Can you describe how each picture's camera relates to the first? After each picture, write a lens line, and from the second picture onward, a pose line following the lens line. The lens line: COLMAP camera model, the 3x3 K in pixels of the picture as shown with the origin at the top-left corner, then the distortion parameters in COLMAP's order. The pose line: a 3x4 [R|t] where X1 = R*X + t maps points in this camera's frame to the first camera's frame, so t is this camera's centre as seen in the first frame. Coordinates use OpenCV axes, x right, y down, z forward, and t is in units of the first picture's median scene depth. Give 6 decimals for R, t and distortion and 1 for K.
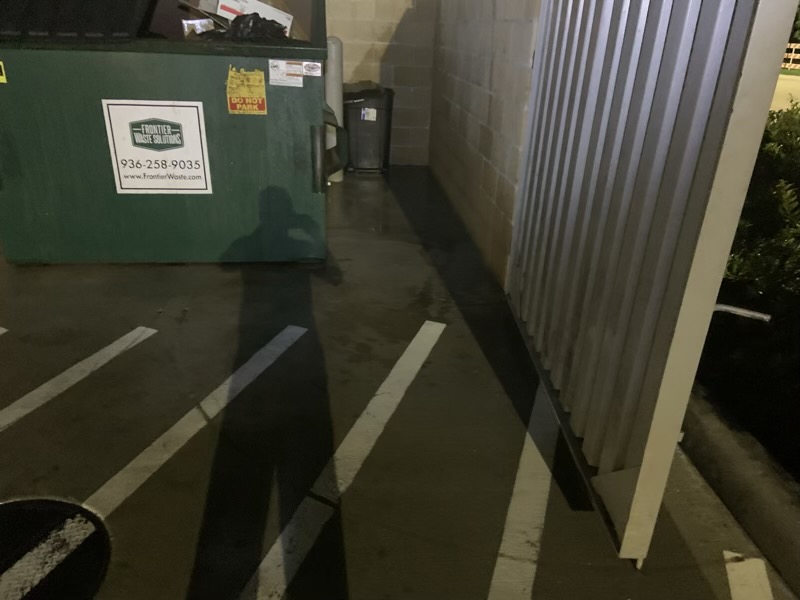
lens RADIAL K [[611.6, 0, 400.0], [0, 611.6, 300.0], [0, 0, 1]] dist [0.111408, -0.149419]
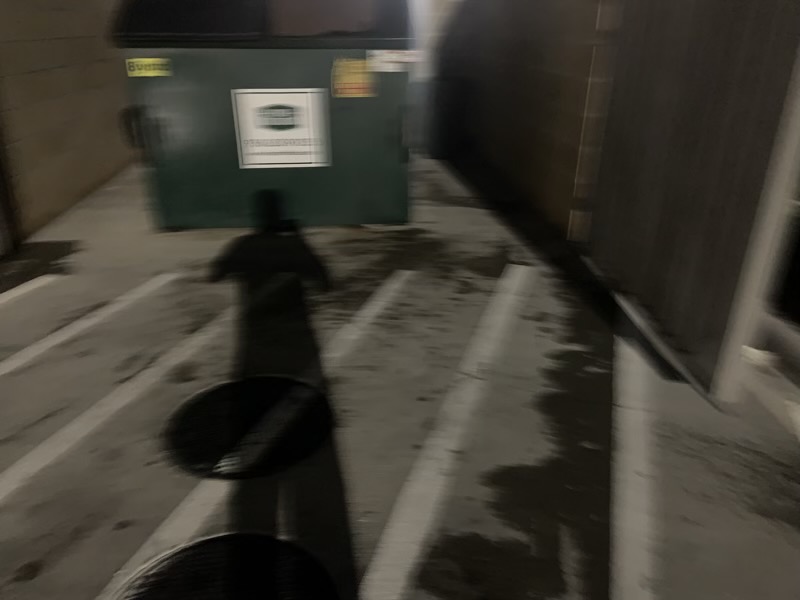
lens RADIAL K [[612.5, 0, 388.9], [0, 612.5, 302.0], [0, 0, 1]] dist [0.116895, -0.147704]
pose [[0.998755, -0.024173, -0.043632, -0.132095], [0.025421, 0.999277, 0.028282, 0.064289], [0.042917, -0.029356, 0.998647, -0.206959]]
